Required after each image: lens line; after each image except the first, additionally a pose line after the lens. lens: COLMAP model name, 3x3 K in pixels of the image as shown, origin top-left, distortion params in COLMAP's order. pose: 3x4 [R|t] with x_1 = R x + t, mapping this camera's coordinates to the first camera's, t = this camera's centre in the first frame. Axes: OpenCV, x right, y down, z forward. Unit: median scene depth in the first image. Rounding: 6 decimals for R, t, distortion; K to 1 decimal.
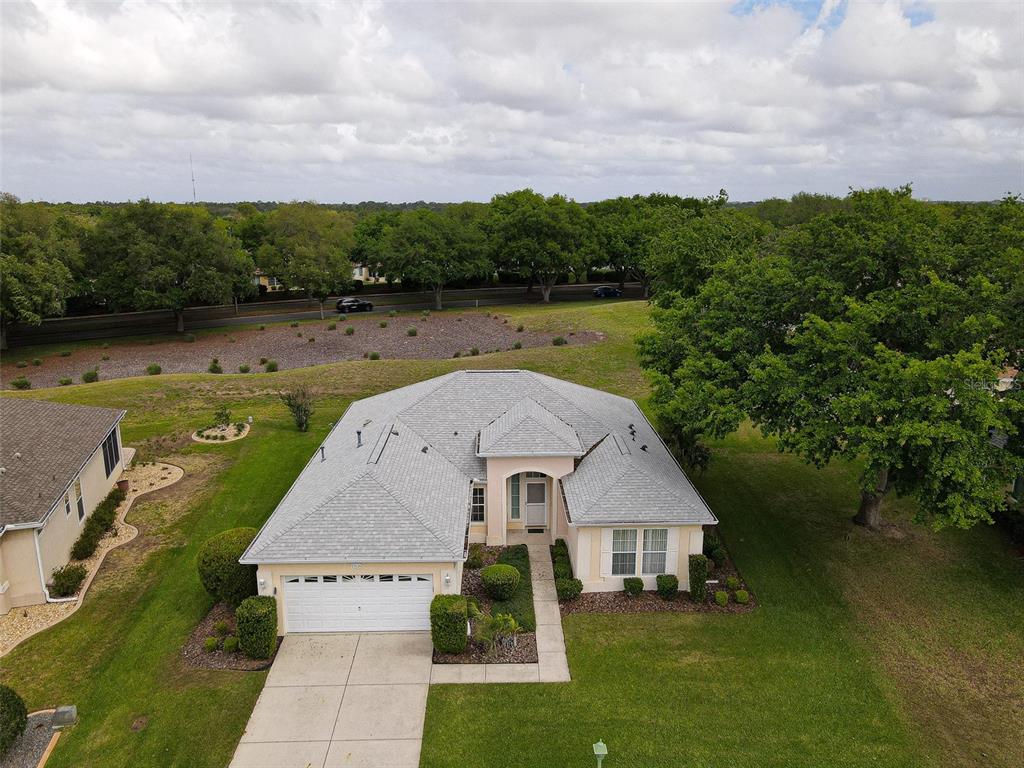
lens RADIAL K [[758.8, 0, 517.6], [0, 758.8, 394.2], [0, 0, 1]] dist [0.004226, 0.015814]
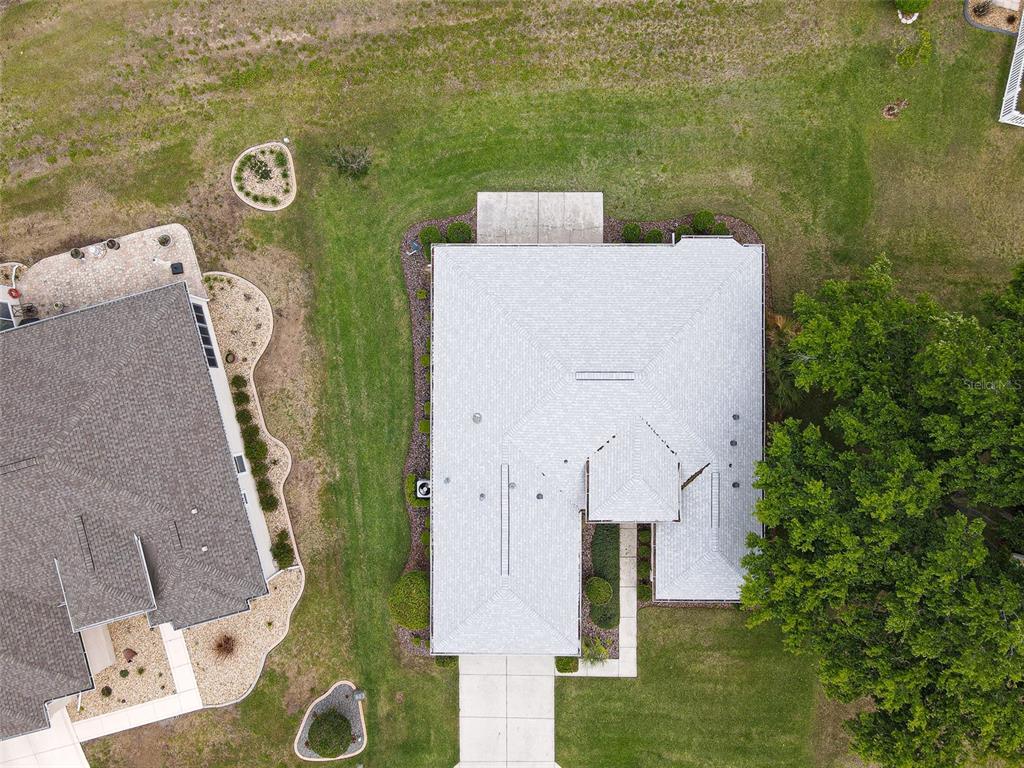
lens RADIAL K [[758.8, 0, 512.1], [0, 758.8, 385.5], [0, 0, 1]] dist [0.004226, 0.015814]
pose [[0.999589, 0.028407, -0.003765, -0.186359], [-0.003623, 0.255634, 0.966767, -1.205503], [0.028426, -0.966356, 0.255632, 0.989902]]
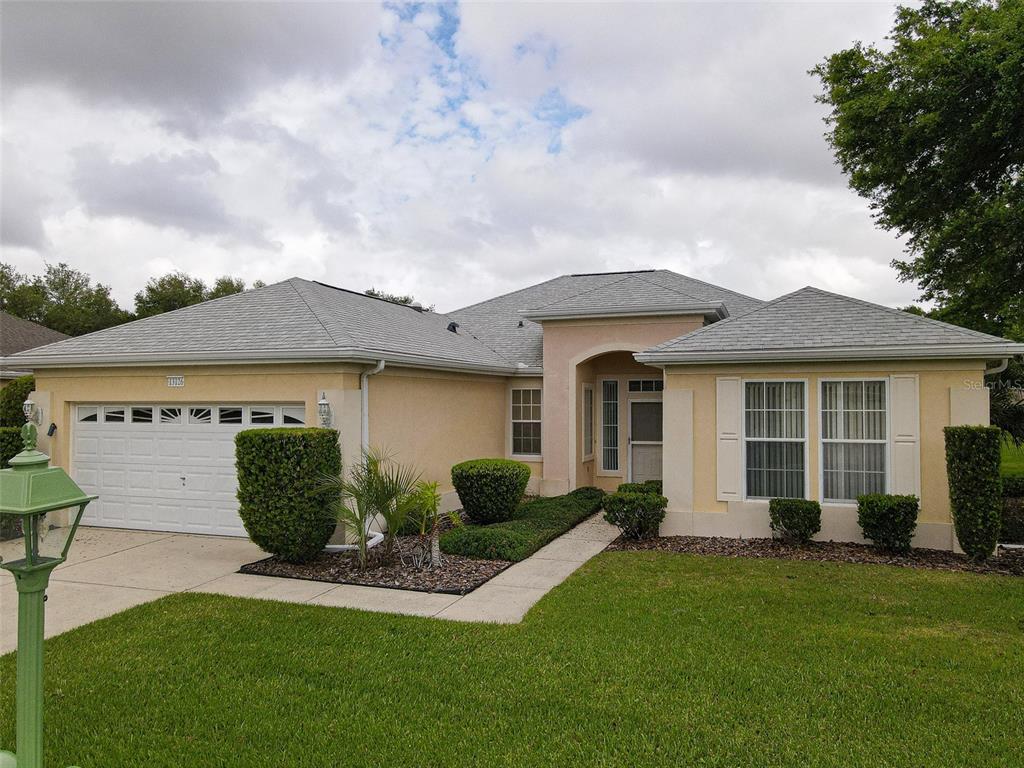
lens RADIAL K [[758.8, 0, 510.9], [0, 758.8, 387.2], [0, 0, 1]] dist [0.004226, 0.015814]
pose [[0.929743, -0.007275, -0.368136, 0.159739], [-0.089359, 0.965457, -0.244759, 0.296983], [0.357200, 0.260459, 0.896978, 0.559500]]
